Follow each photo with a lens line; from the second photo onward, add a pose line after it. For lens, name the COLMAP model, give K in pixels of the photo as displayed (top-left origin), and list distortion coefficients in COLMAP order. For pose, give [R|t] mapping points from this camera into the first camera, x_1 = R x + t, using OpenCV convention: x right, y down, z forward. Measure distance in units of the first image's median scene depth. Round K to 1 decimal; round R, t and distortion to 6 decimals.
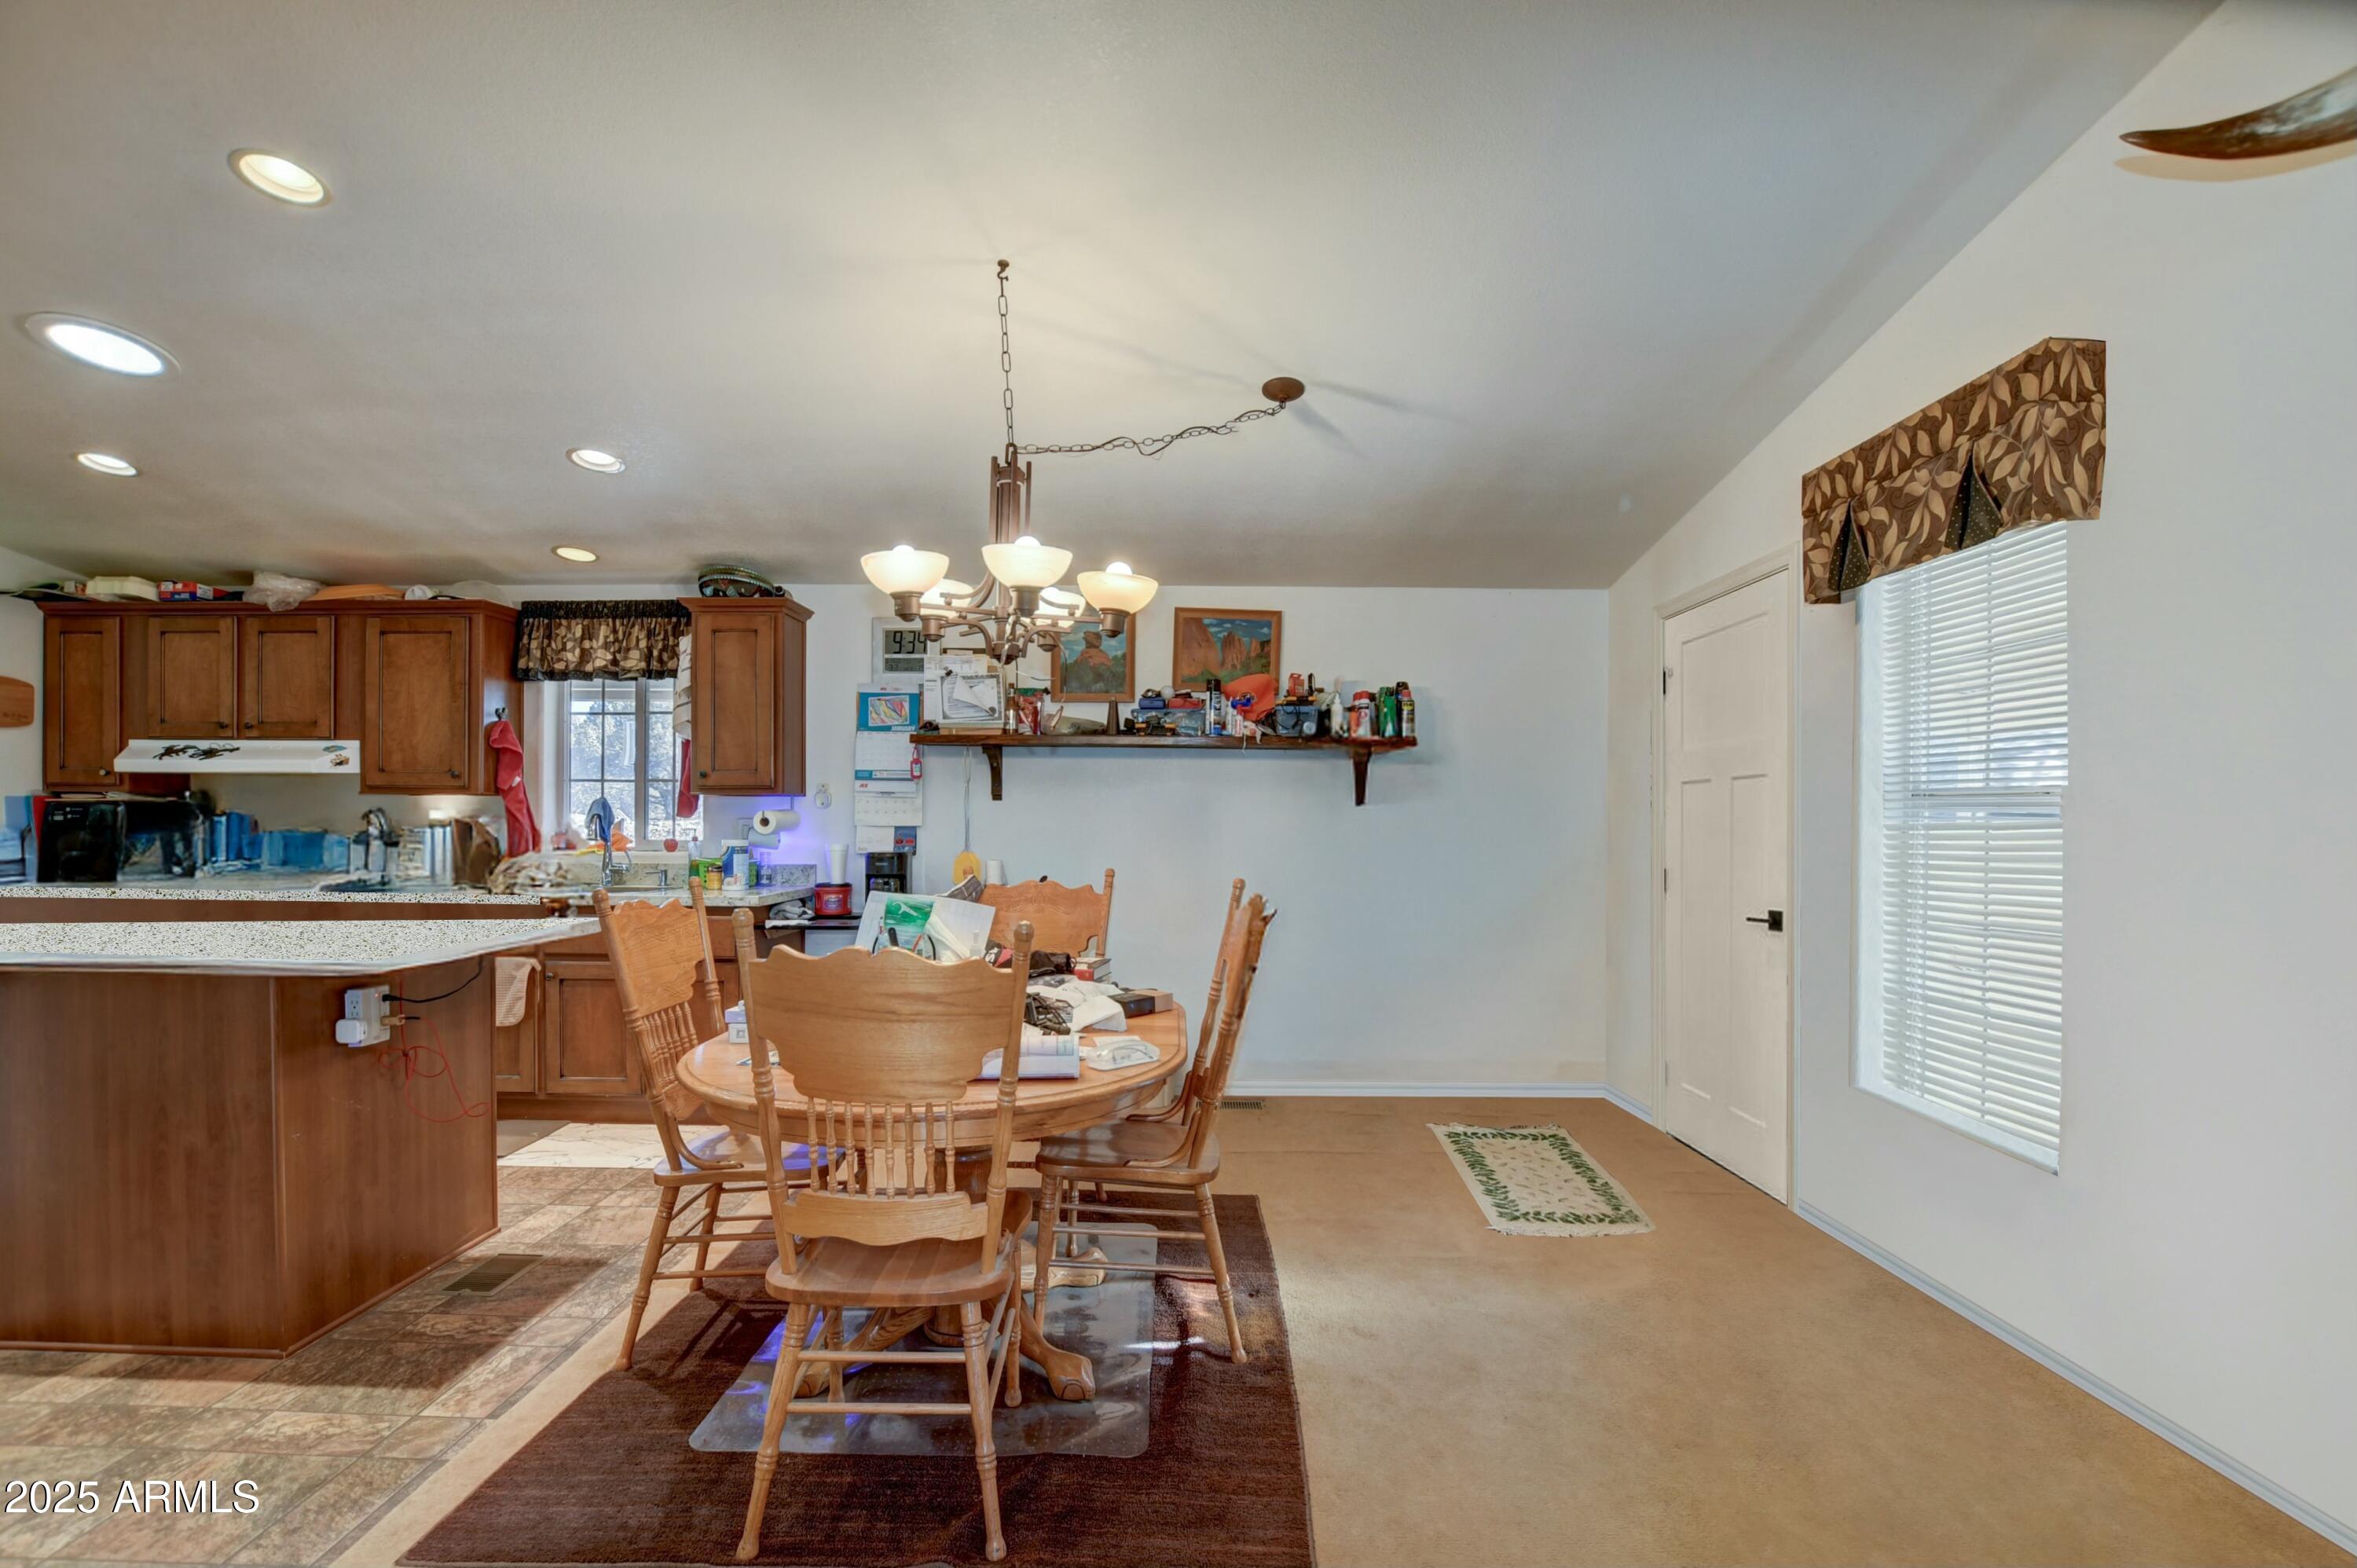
lens RADIAL K [[1073.7, 0, 1181.5], [0, 1073.7, 822.3], [0, 0, 1]] dist [-0.023912, -0.000051]
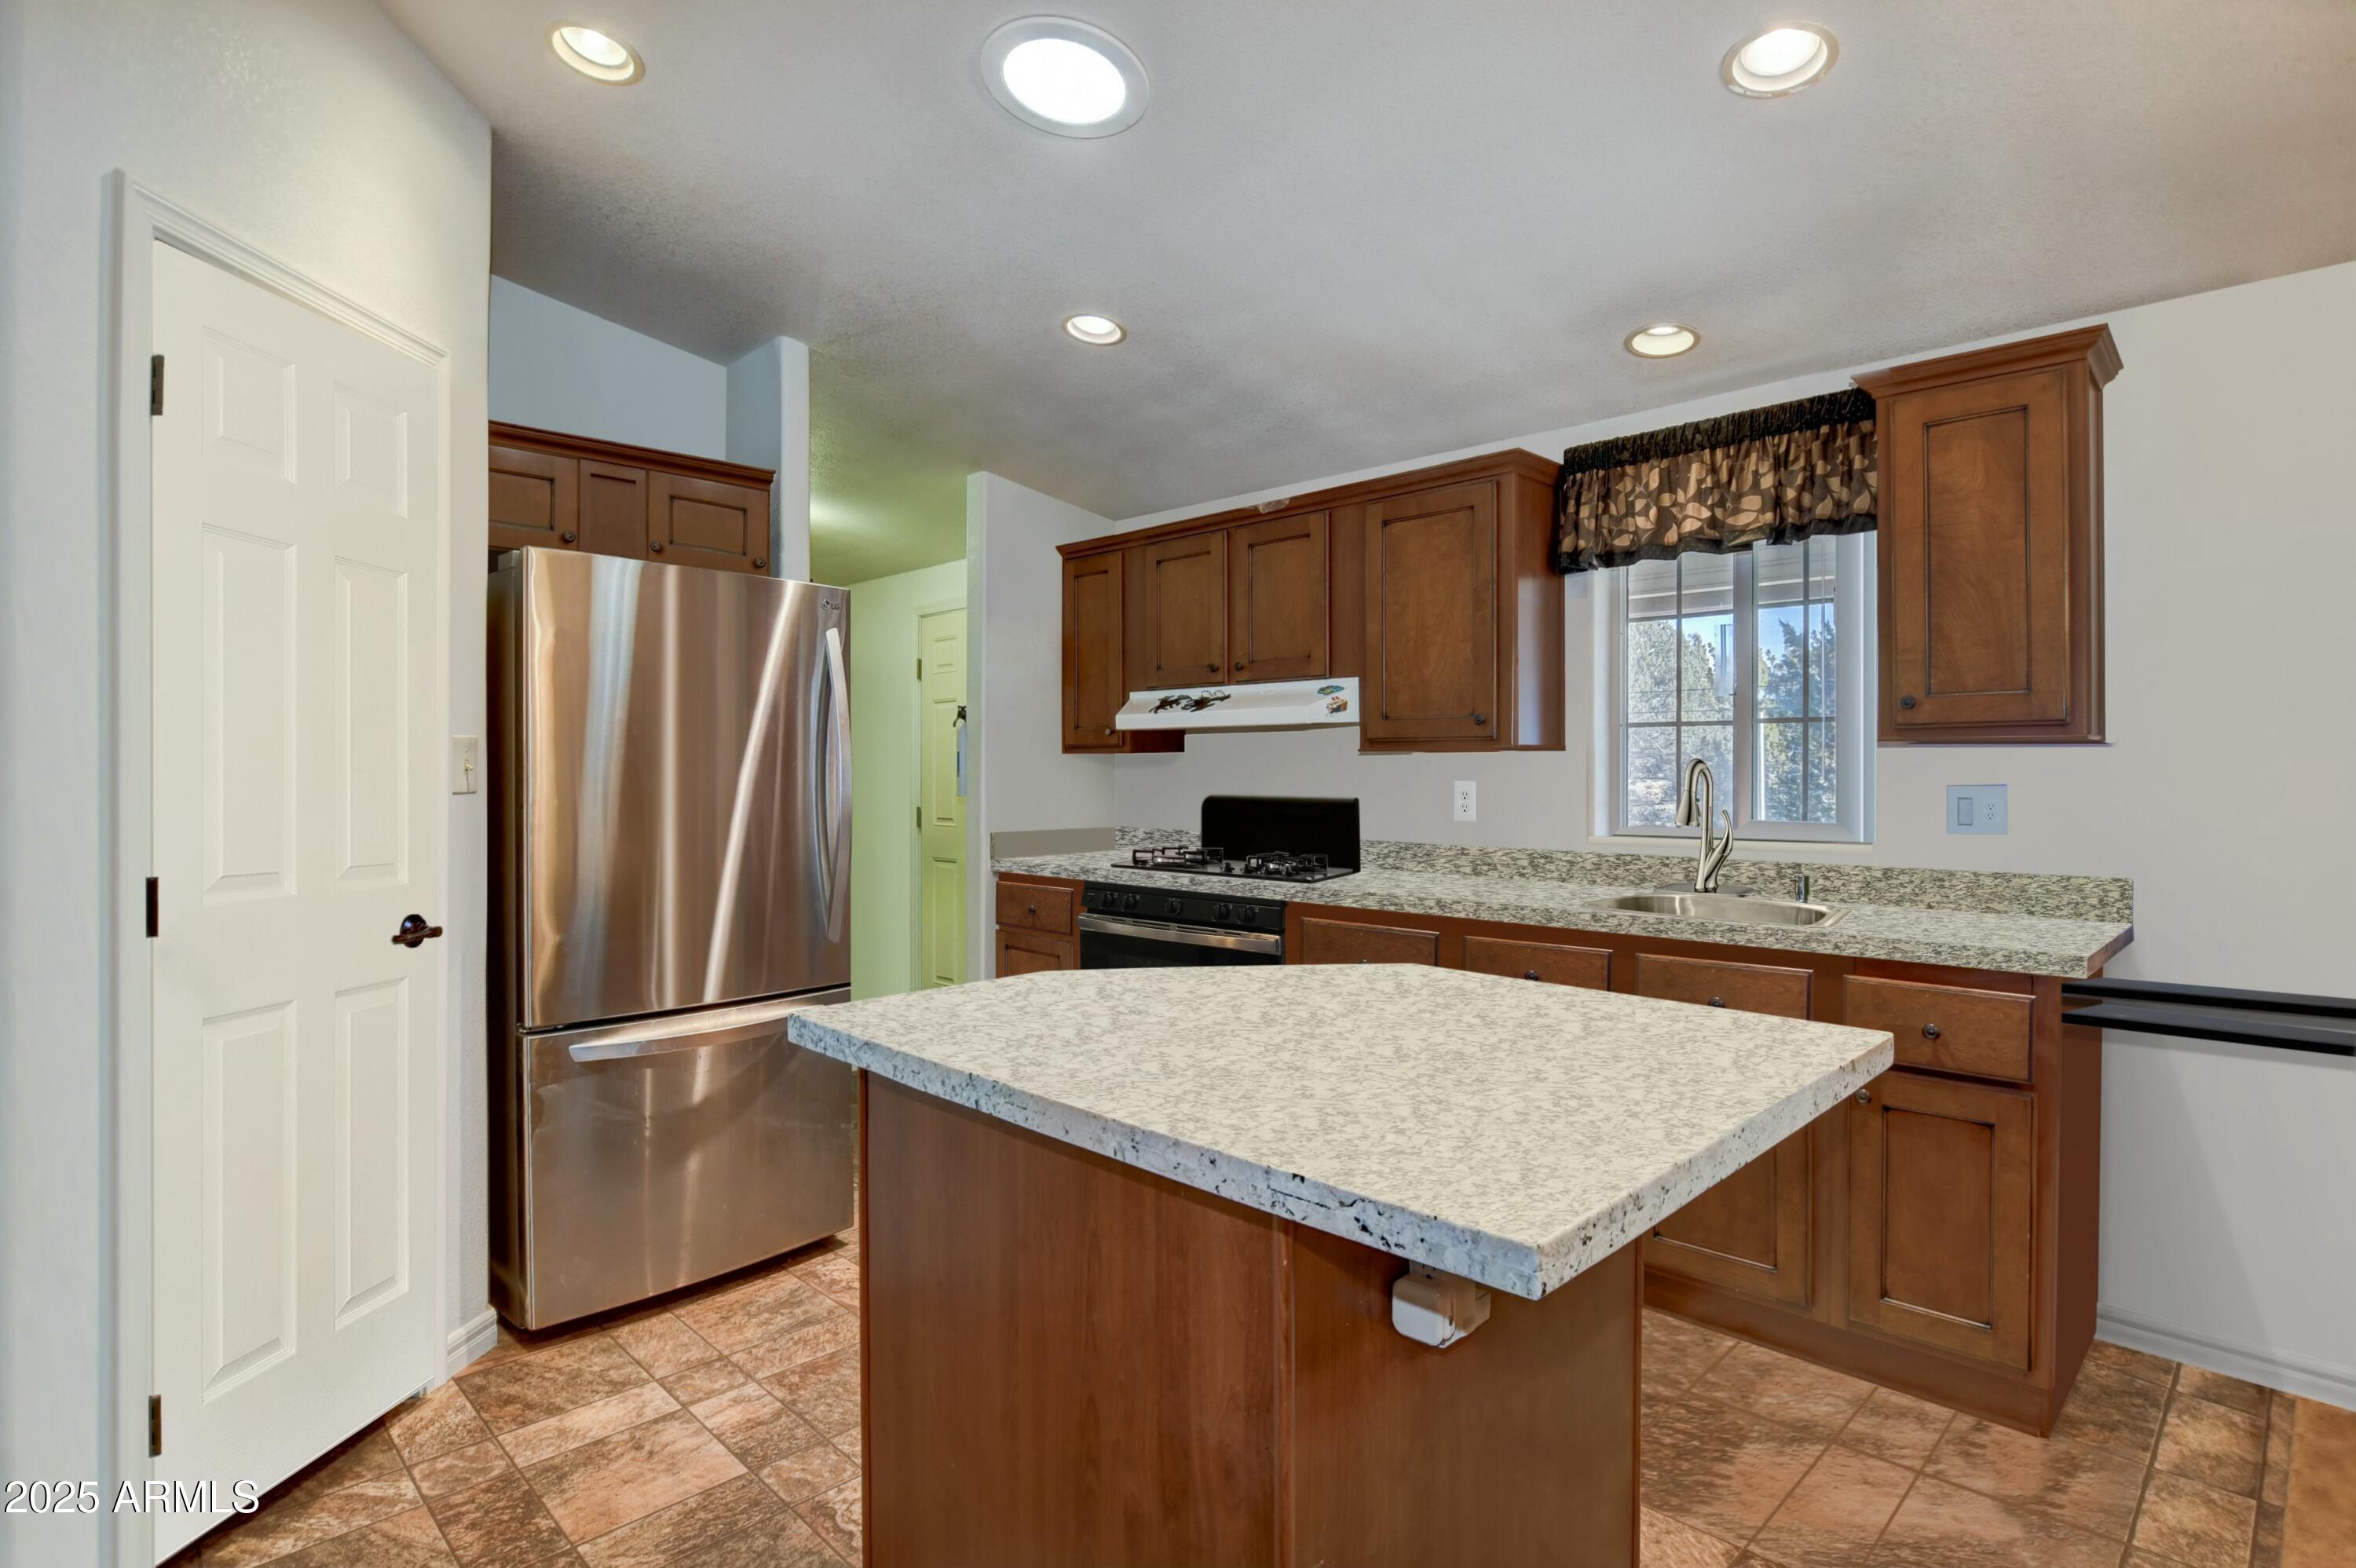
lens RADIAL K [[1176.3, 0, 1178.0], [0, 1176.3, 784.0], [0, 0, 1]] dist [-0.028951, 0.000097]
pose [[0.711310, 0.001110, -0.702877, -0.300667], [0.001193, 0.999995, 0.002787, -0.006794], [0.702877, -0.002821, 0.711306, 0.342597]]
